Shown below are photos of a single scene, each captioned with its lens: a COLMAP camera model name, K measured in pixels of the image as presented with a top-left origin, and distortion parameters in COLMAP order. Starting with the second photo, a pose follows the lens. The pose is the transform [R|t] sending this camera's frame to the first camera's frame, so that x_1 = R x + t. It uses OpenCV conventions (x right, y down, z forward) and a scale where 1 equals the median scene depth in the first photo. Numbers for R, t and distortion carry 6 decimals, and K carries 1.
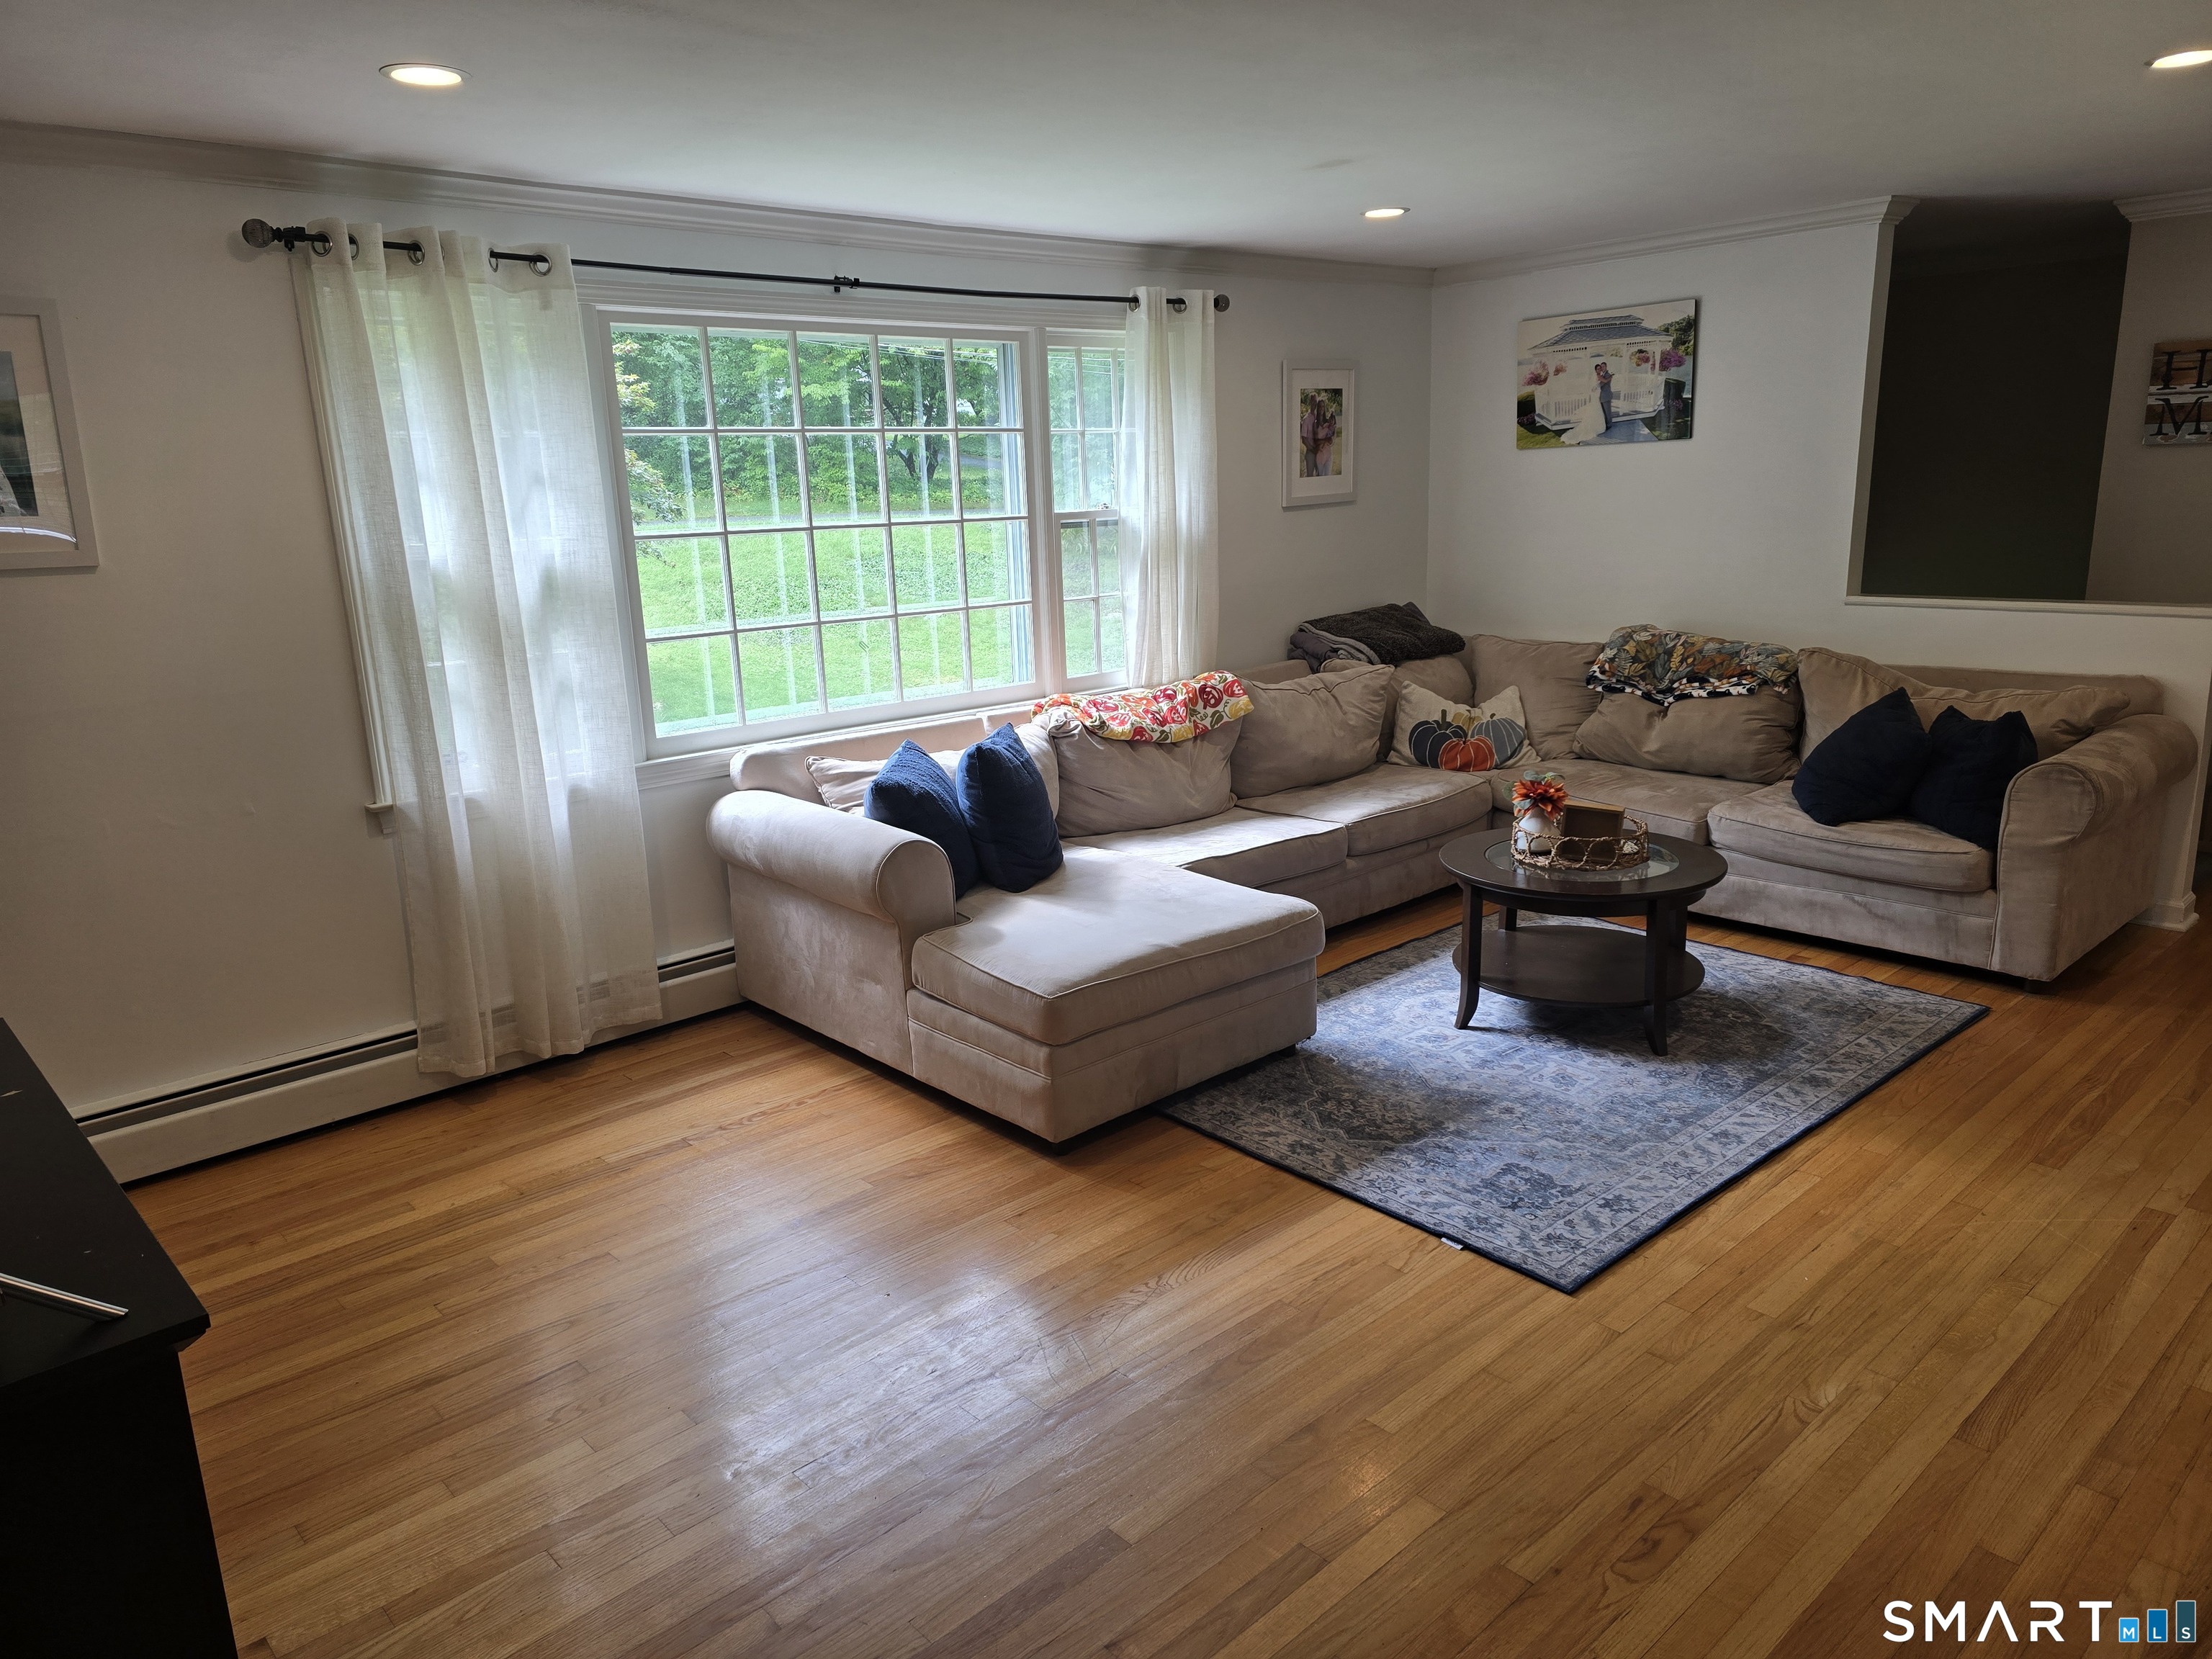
lens RADIAL K [[1492.0, 0, 1099.2], [0, 1492.0, 827.0], [0, 0, 1]] dist [0.058379, -0.052558]
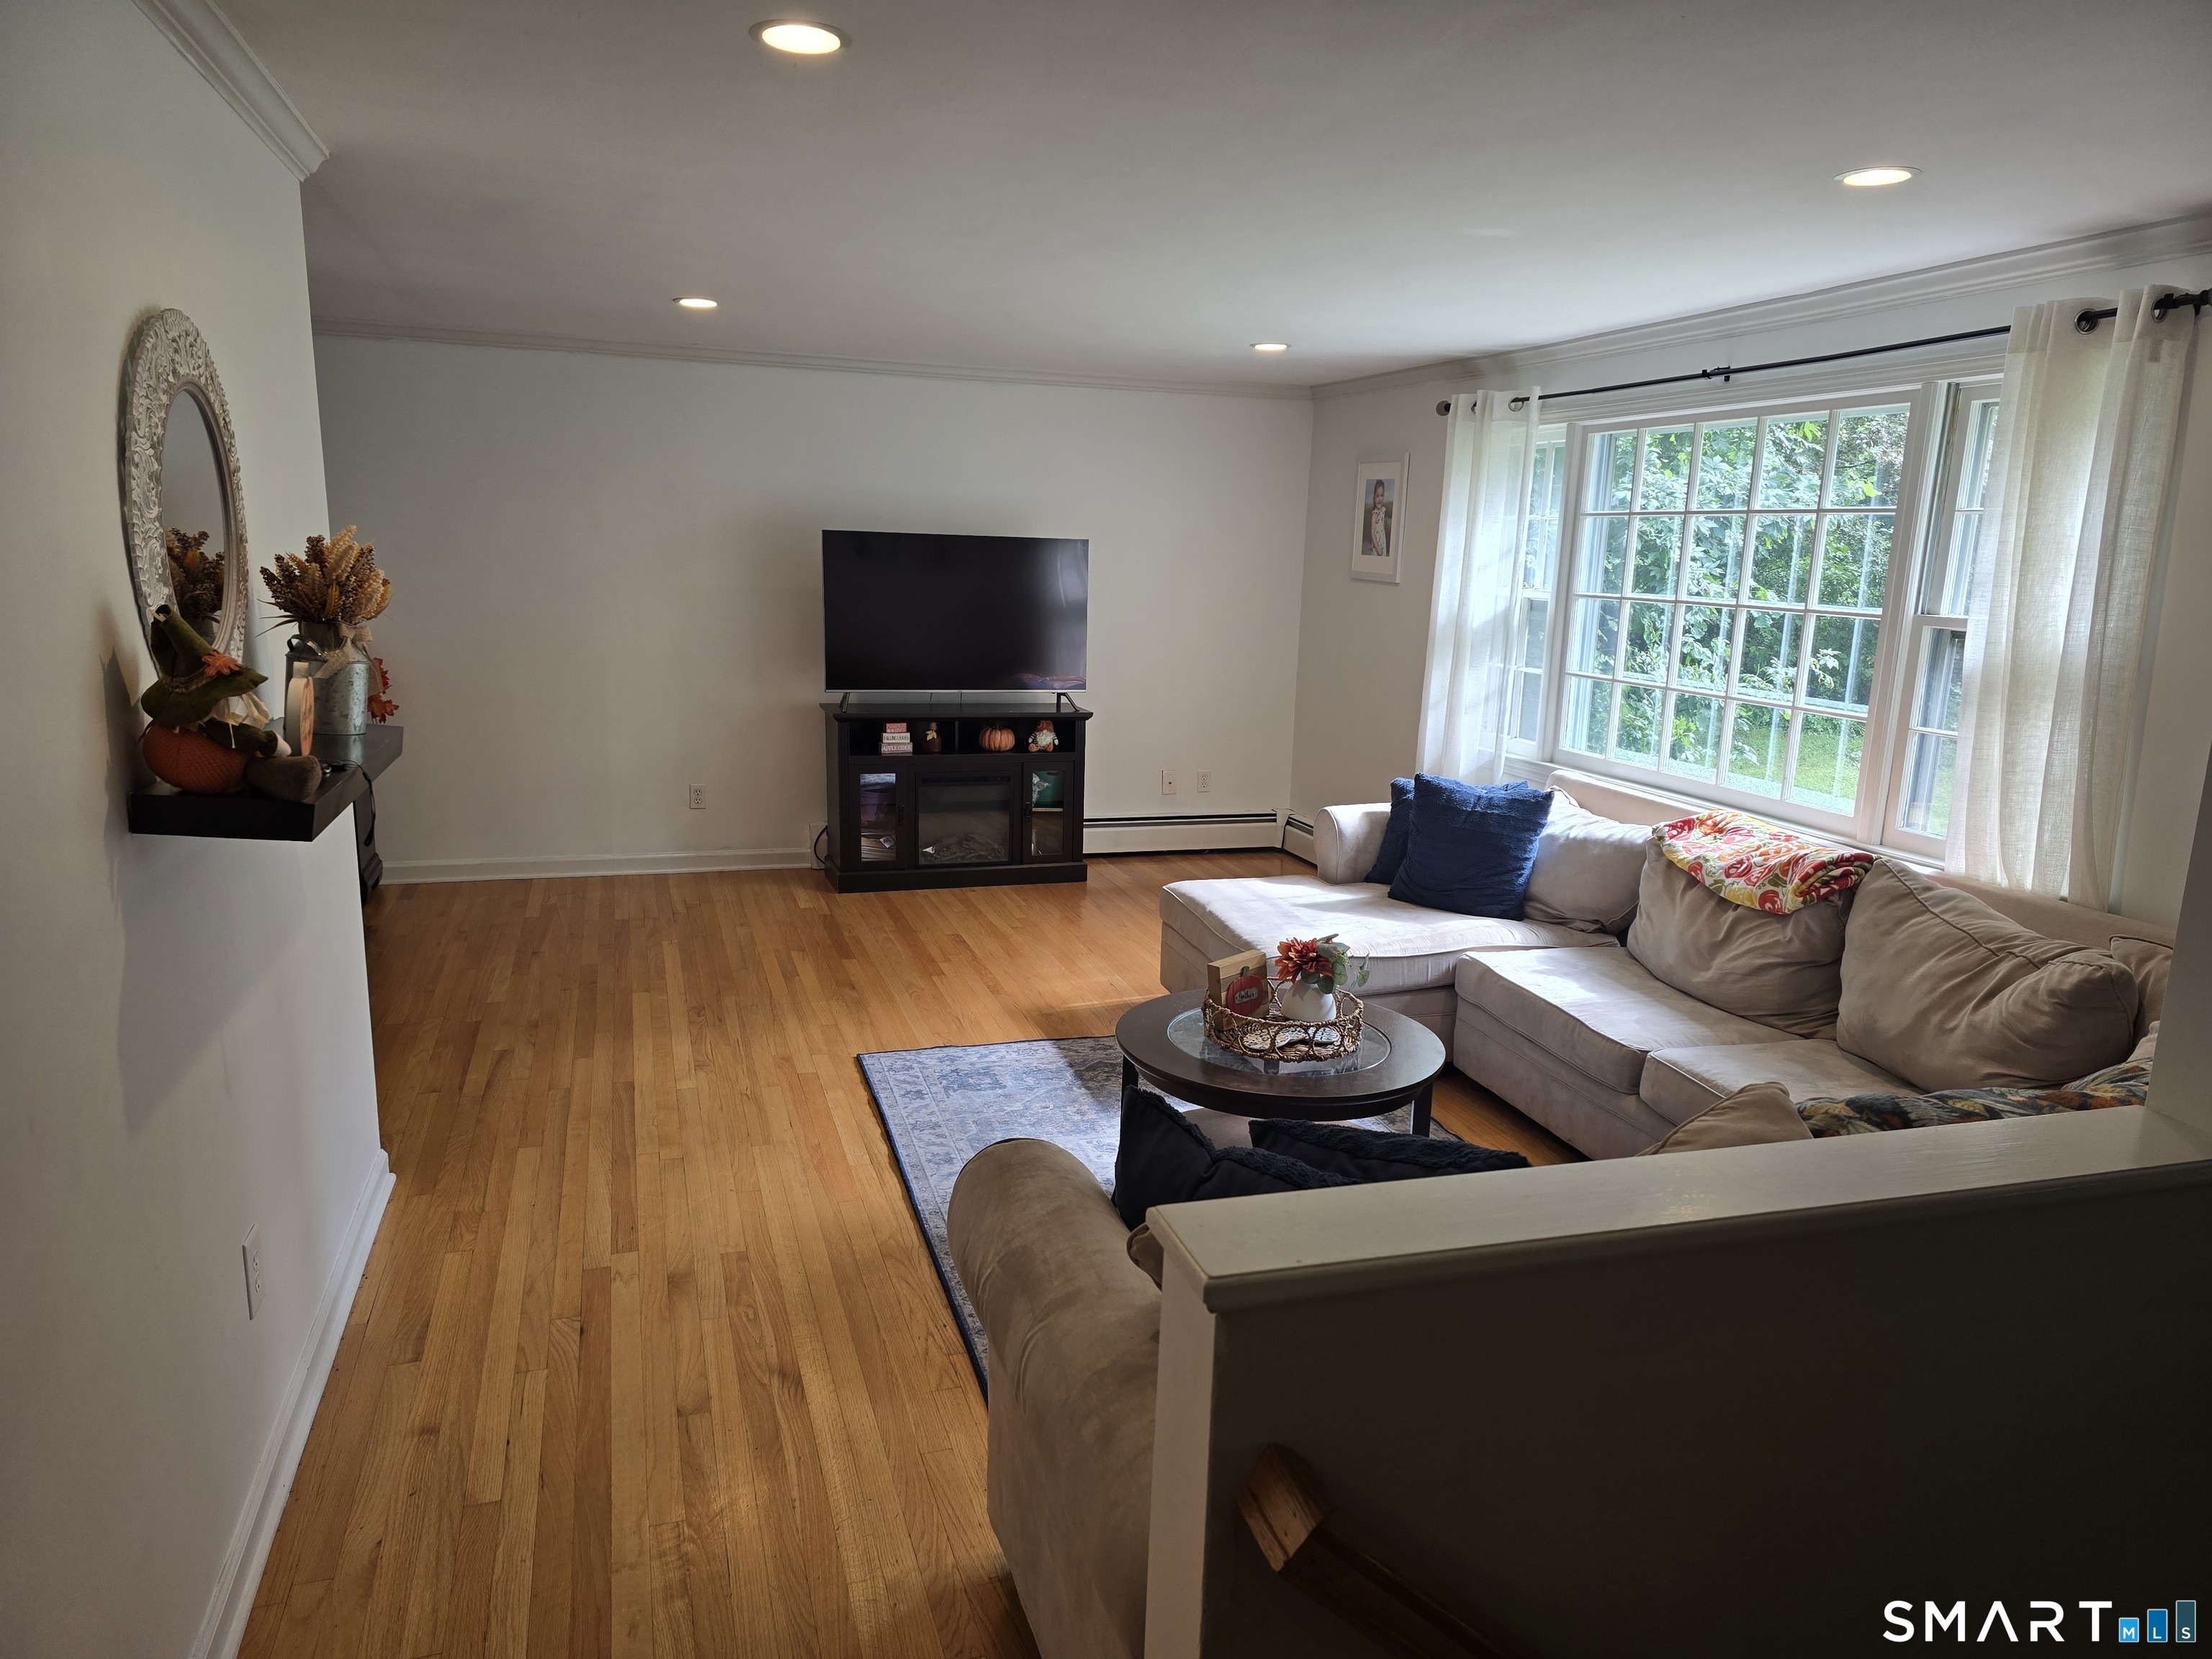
lens RADIAL K [[1492.0, 0, 1097.8], [0, 1492.0, 836.2], [0, 0, 1]] dist [0.058379, -0.052558]
pose [[-0.429015, 0.194905, -0.882019, 1.401668], [-0.219289, 0.924761, 0.311012, -0.412802], [0.876275, 0.326846, -0.353996, 1.533966]]
